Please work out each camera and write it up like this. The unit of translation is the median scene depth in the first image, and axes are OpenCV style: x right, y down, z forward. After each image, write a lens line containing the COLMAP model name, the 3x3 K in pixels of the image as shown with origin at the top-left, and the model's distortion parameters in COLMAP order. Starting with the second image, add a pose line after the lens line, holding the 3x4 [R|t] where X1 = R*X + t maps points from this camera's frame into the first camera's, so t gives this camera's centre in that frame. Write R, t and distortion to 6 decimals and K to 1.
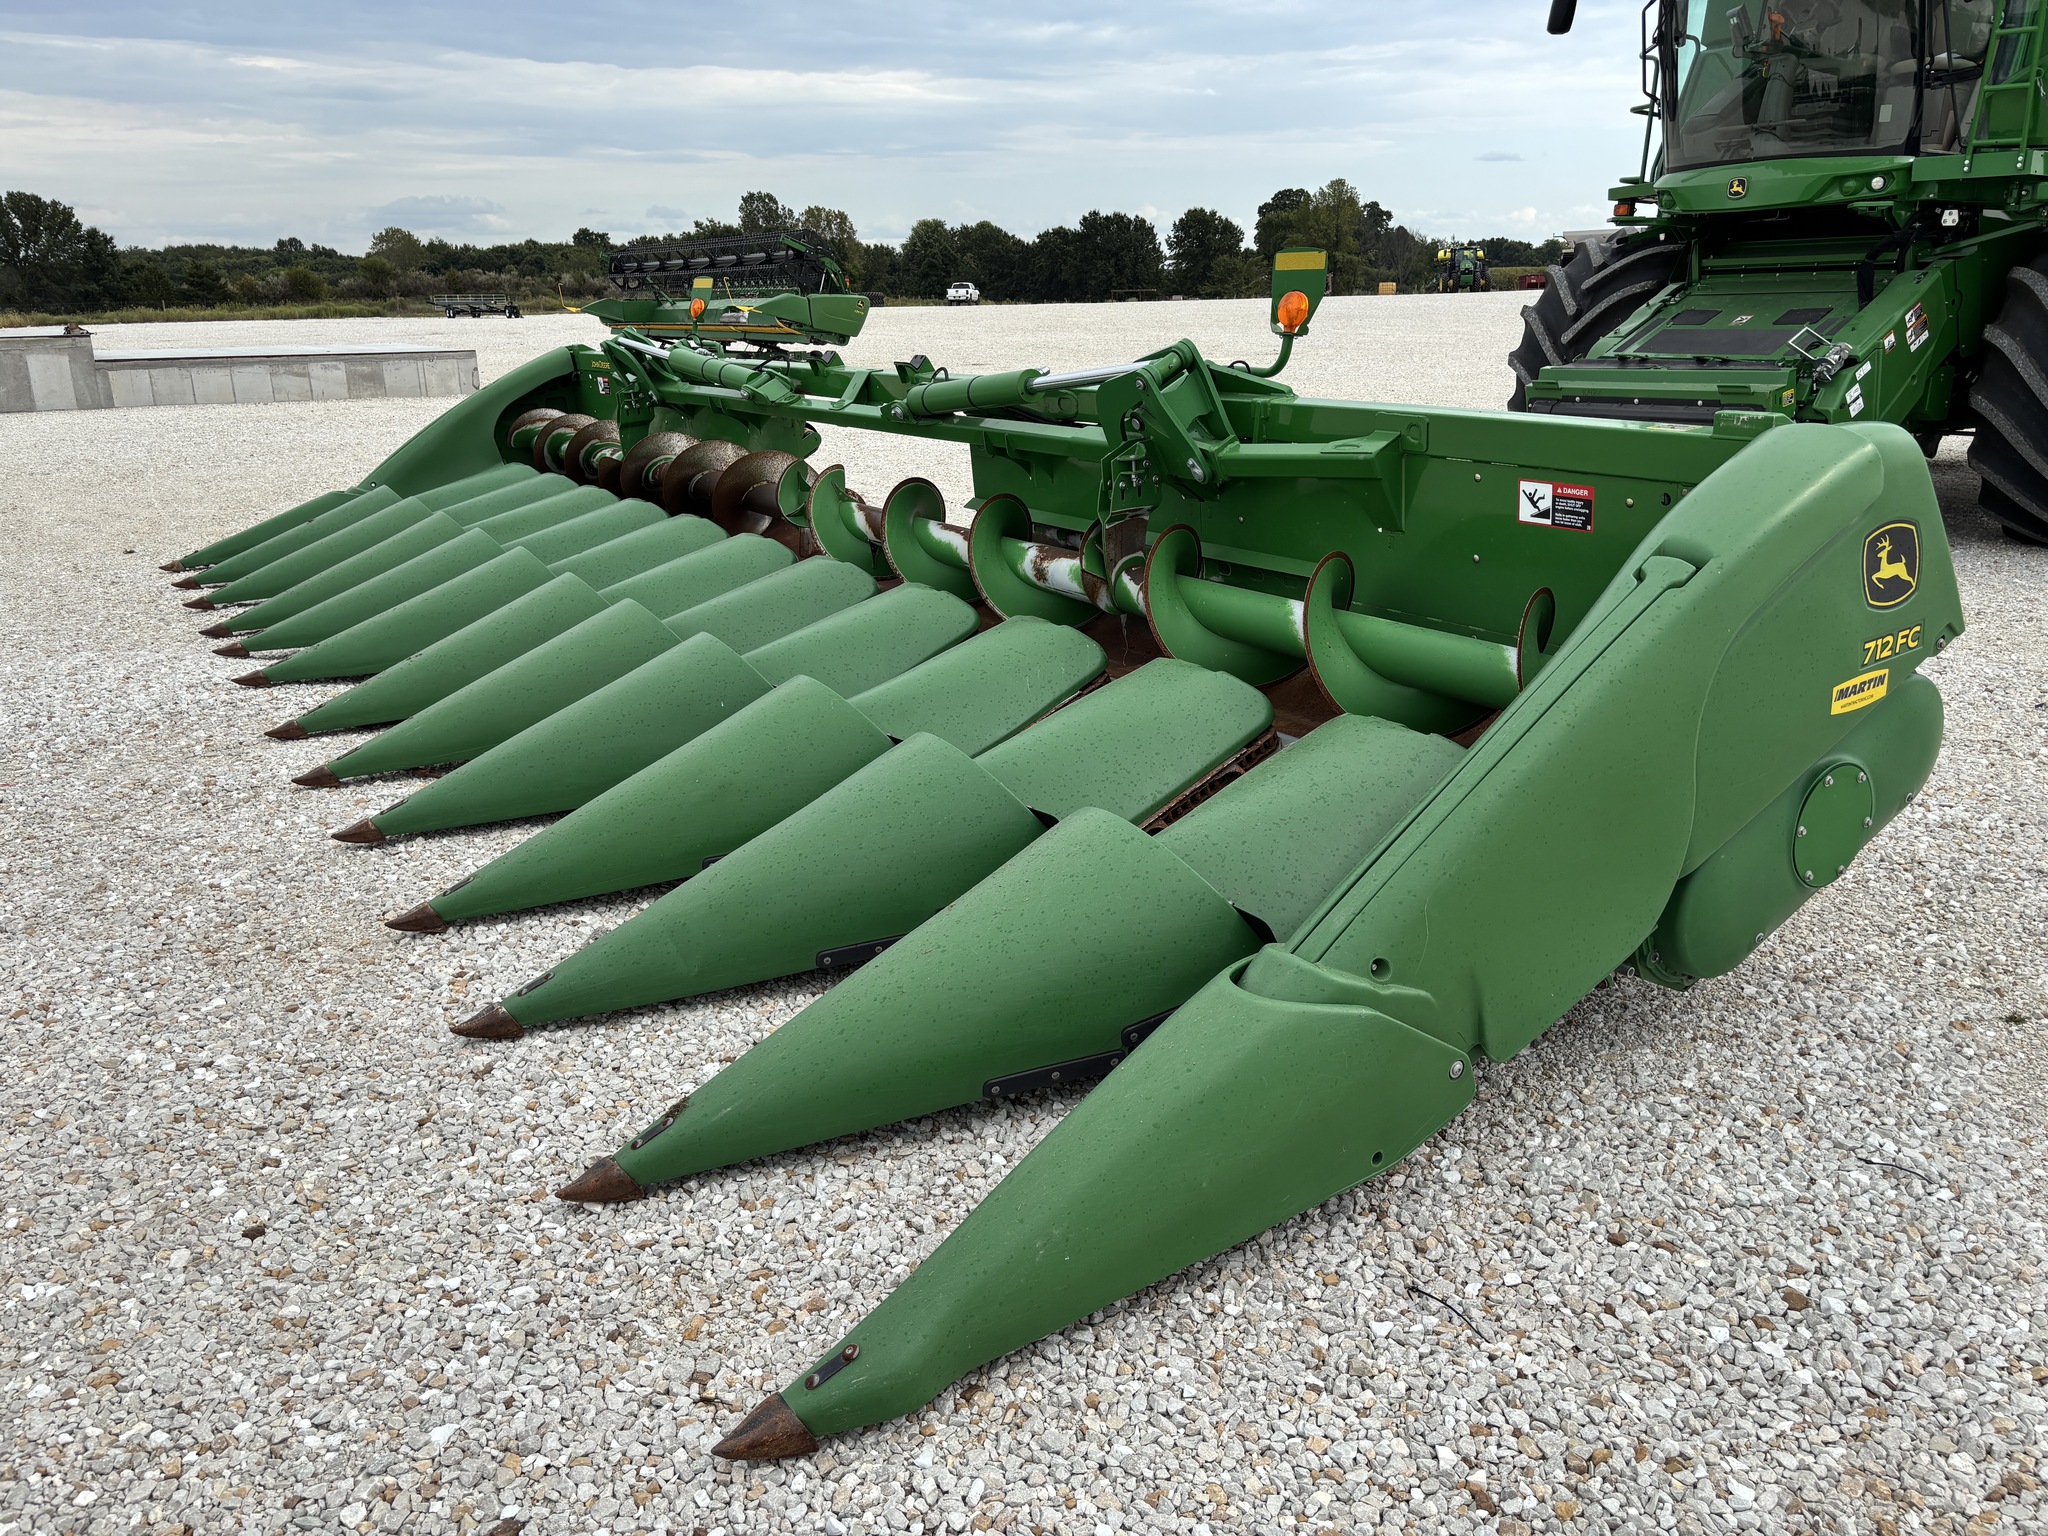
lens RADIAL K [[1585.6, 0, 1024.0], [0, 1585.6, 768.0], [0, 0, 1]] dist [0.015403, -0.004866]
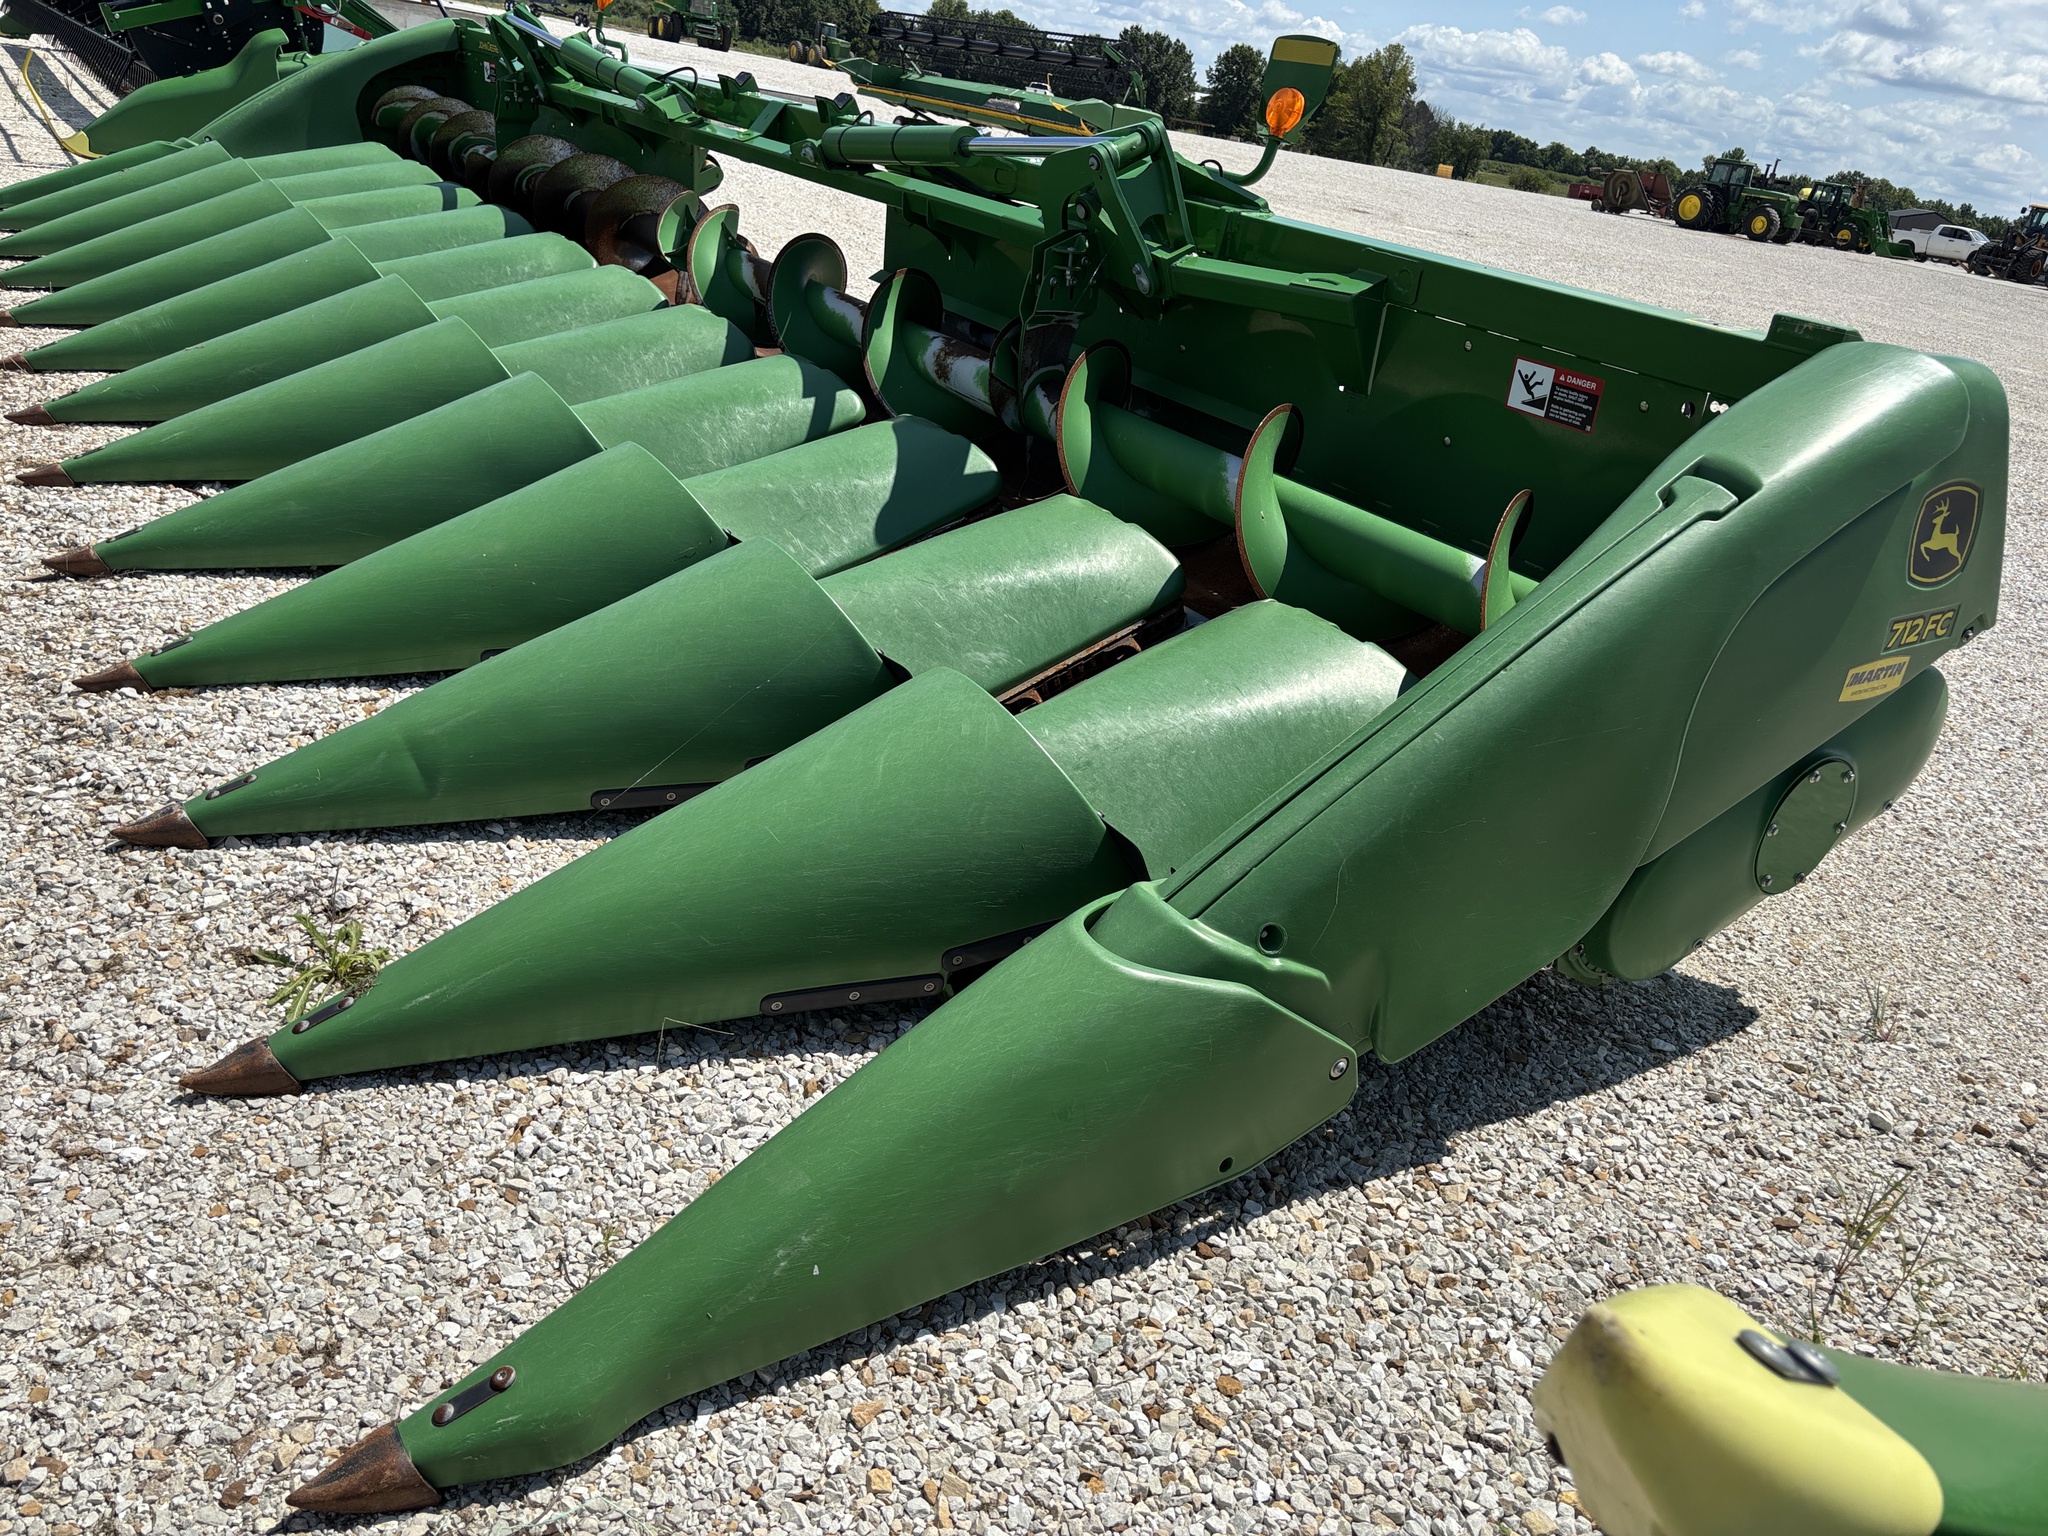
lens RADIAL K [[1544.2, 0, 1052.2], [0, 1544.2, 778.5], [0, 0, 1]] dist [0.020808, -0.029703]
pose [[0.982539, 0.149867, 0.110263, 0.008562], [-0.162297, 0.980130, 0.114039, -0.011204], [-0.090981, -0.129943, 0.987338, 0.130690]]
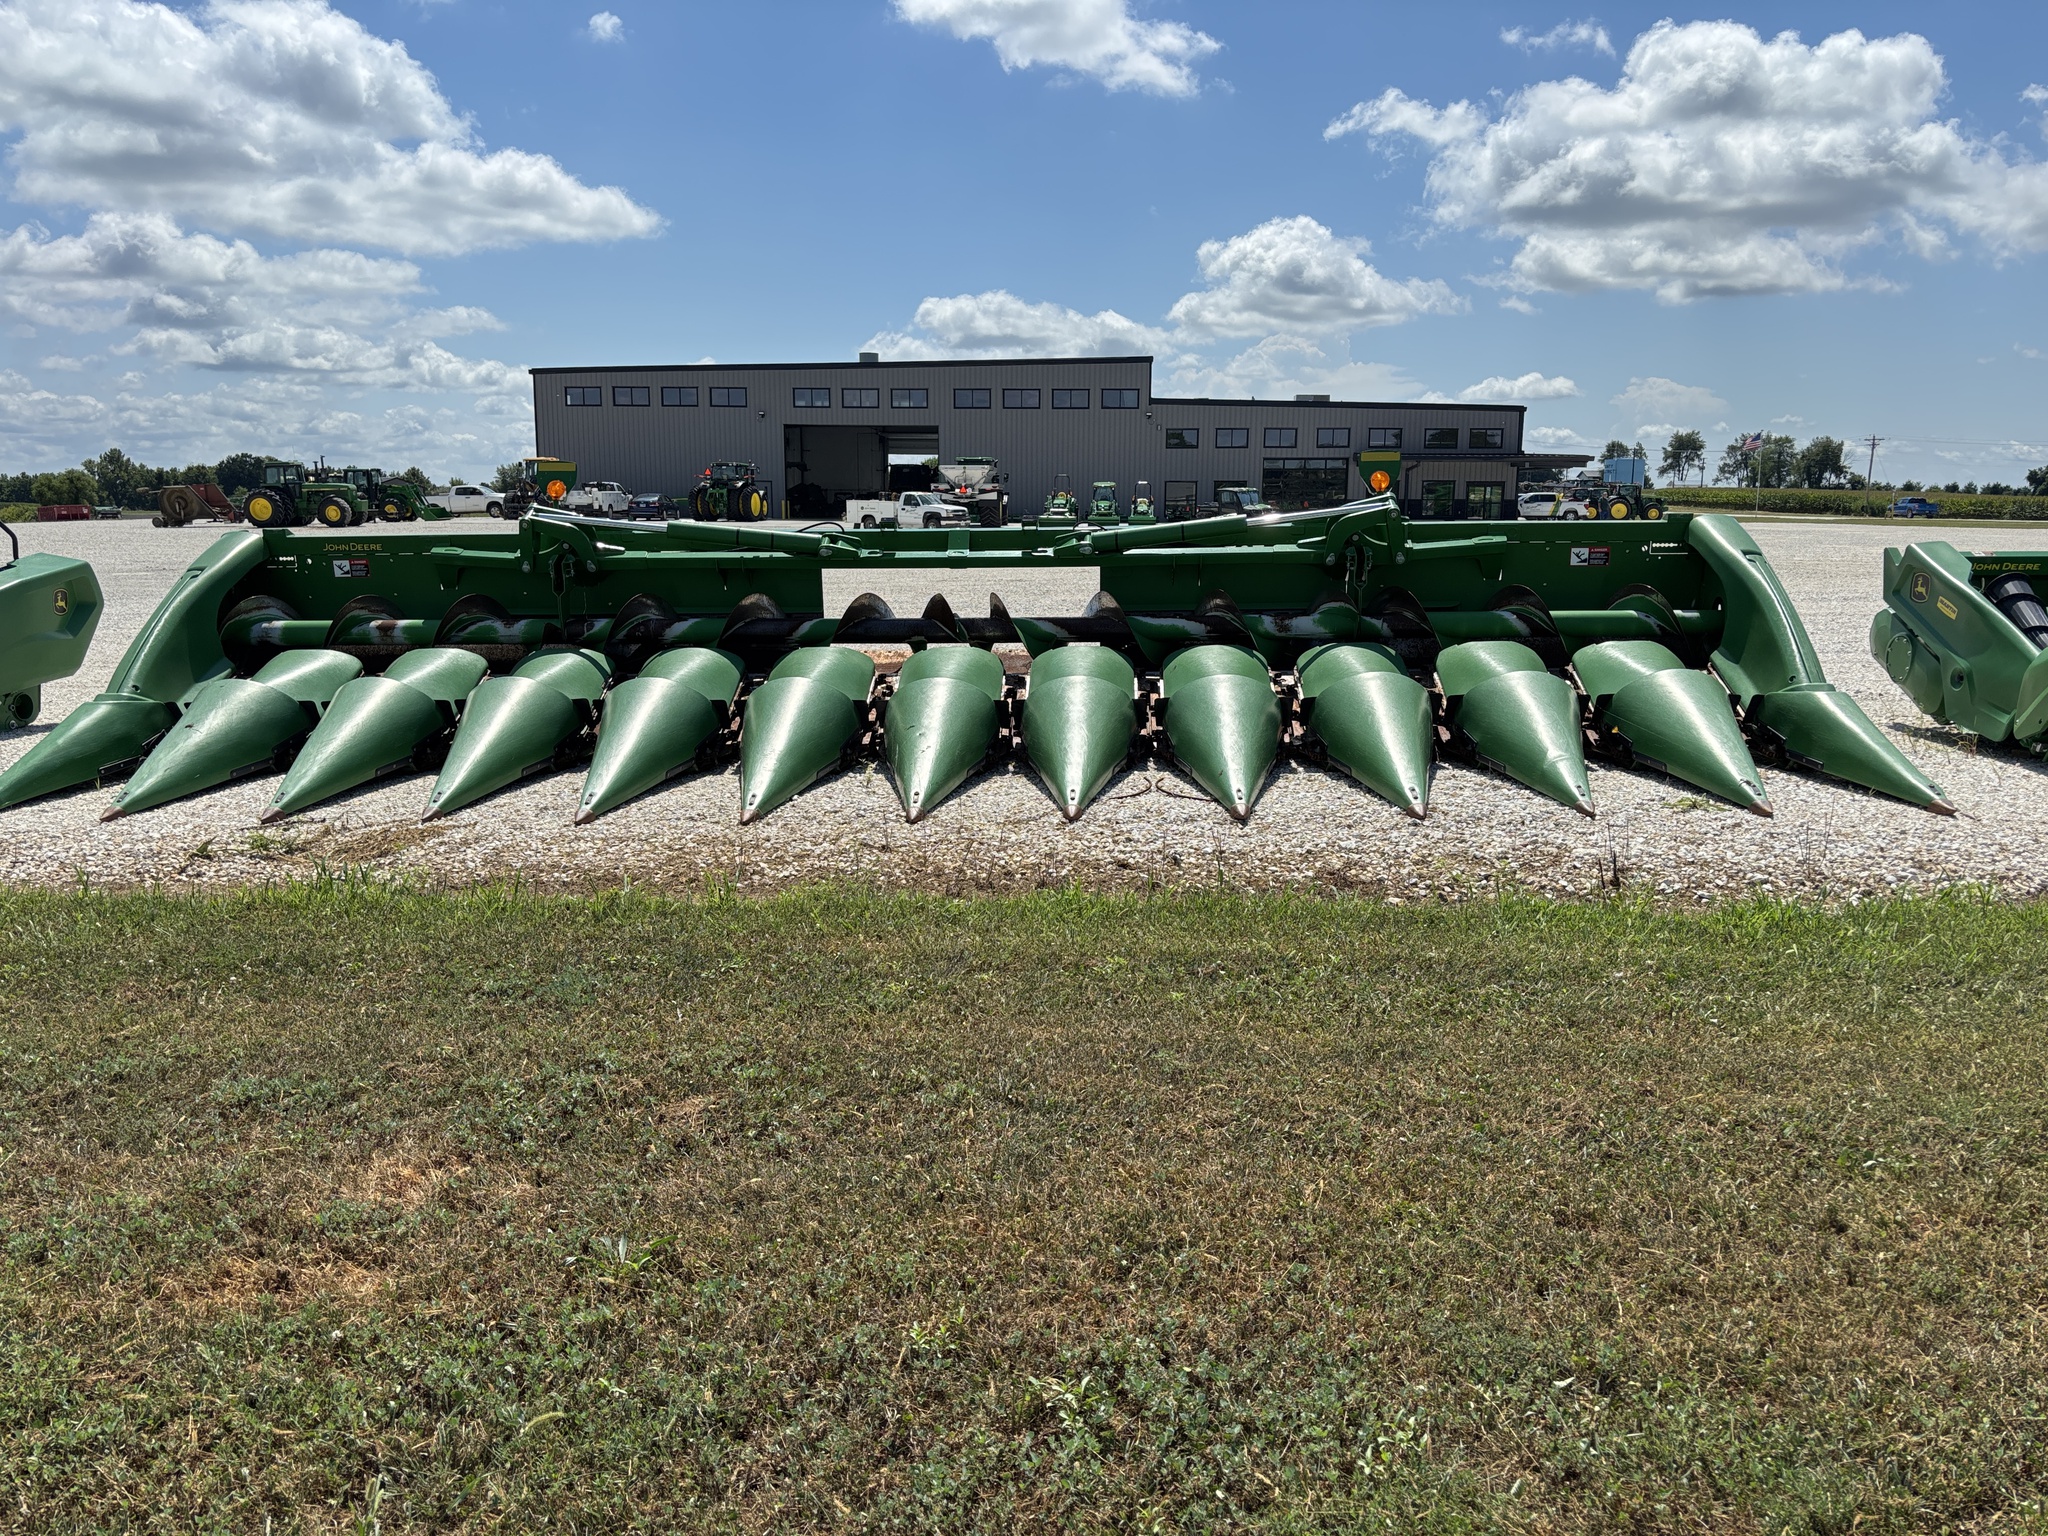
lens RADIAL K [[1552.6, 0, 1037.6], [0, 1552.6, 775.6], [0, 0, 1]] dist [0.090260, -0.110949]
pose [[0.553350, -0.126813, 0.823239, -1.499954], [0.241601, 0.970290, -0.012931, -0.010281], [-0.797140, 0.206051, 0.567548, 0.276743]]
